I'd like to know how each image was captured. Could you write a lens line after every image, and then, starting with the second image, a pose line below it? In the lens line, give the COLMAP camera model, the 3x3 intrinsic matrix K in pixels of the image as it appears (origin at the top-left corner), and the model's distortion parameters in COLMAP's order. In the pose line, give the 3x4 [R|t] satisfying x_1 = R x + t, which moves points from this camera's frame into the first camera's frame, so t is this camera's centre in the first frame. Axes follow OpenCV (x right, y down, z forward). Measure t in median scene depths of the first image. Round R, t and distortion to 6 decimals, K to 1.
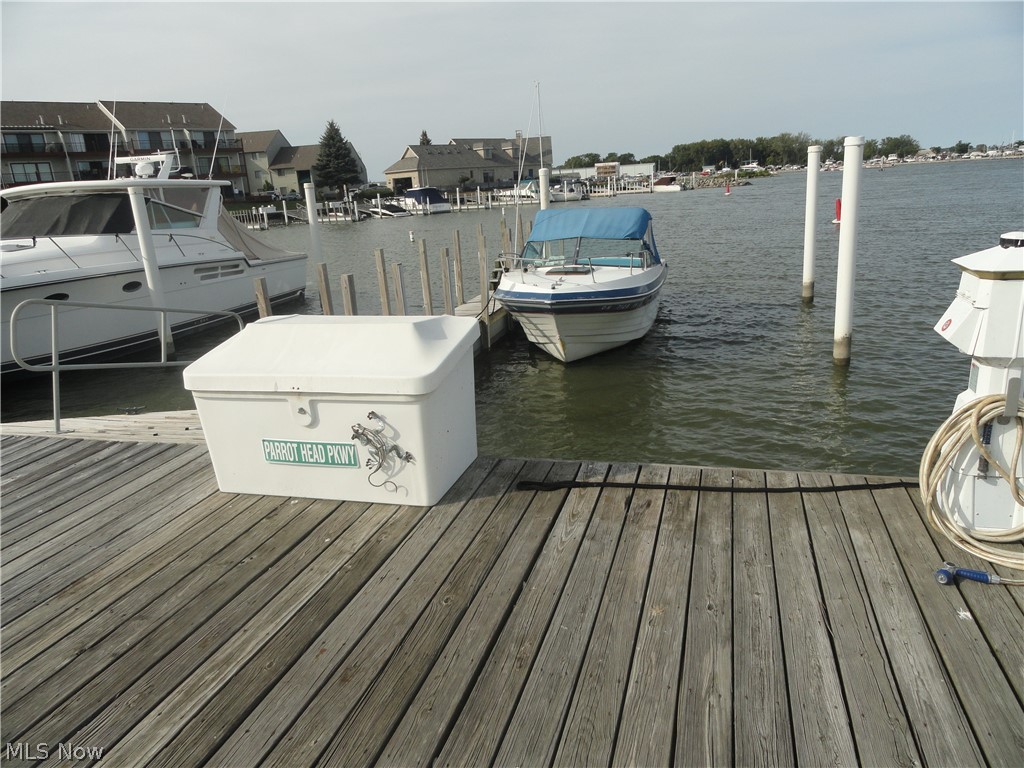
lens RADIAL K [[717.4, 0, 512.0], [0, 717.4, 384.0], [0, 0, 1]] dist [-0.006489, 0.018746]
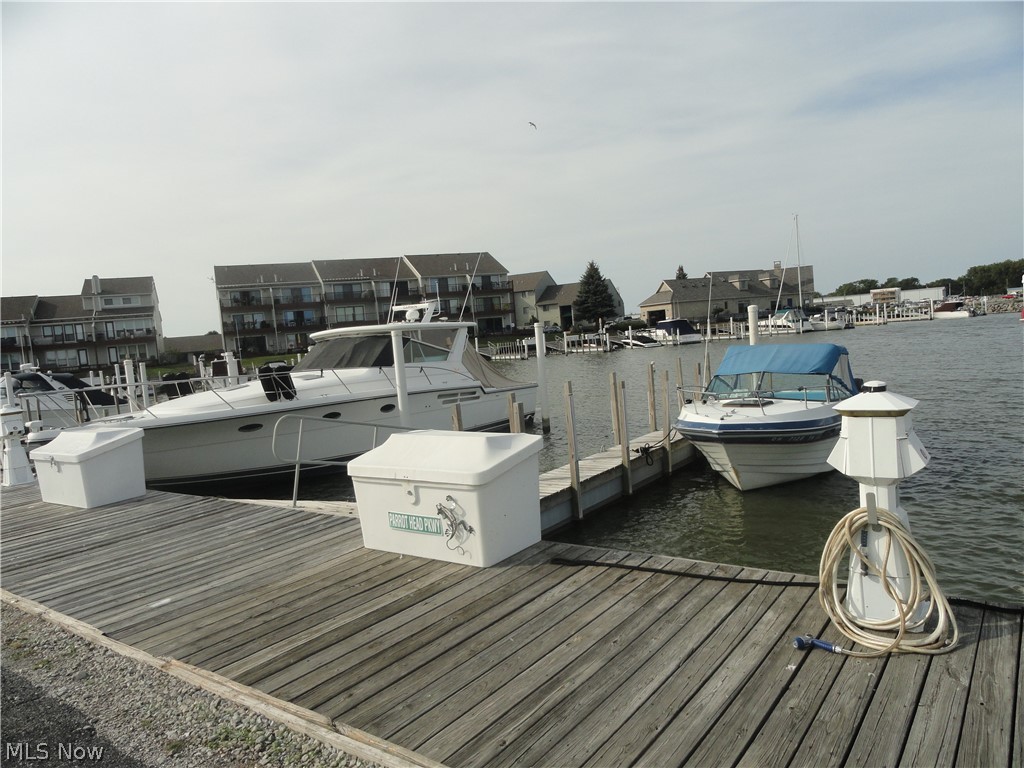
lens RADIAL K [[717.4, 0, 512.0], [0, 717.4, 384.0], [0, 0, 1]] dist [-0.006489, 0.018746]
pose [[0.937715, 0.011510, -0.347215, 0.082830], [-0.072410, 0.983976, -0.162937, 0.008335], [0.339776, 0.177930, 0.923522, -0.067223]]
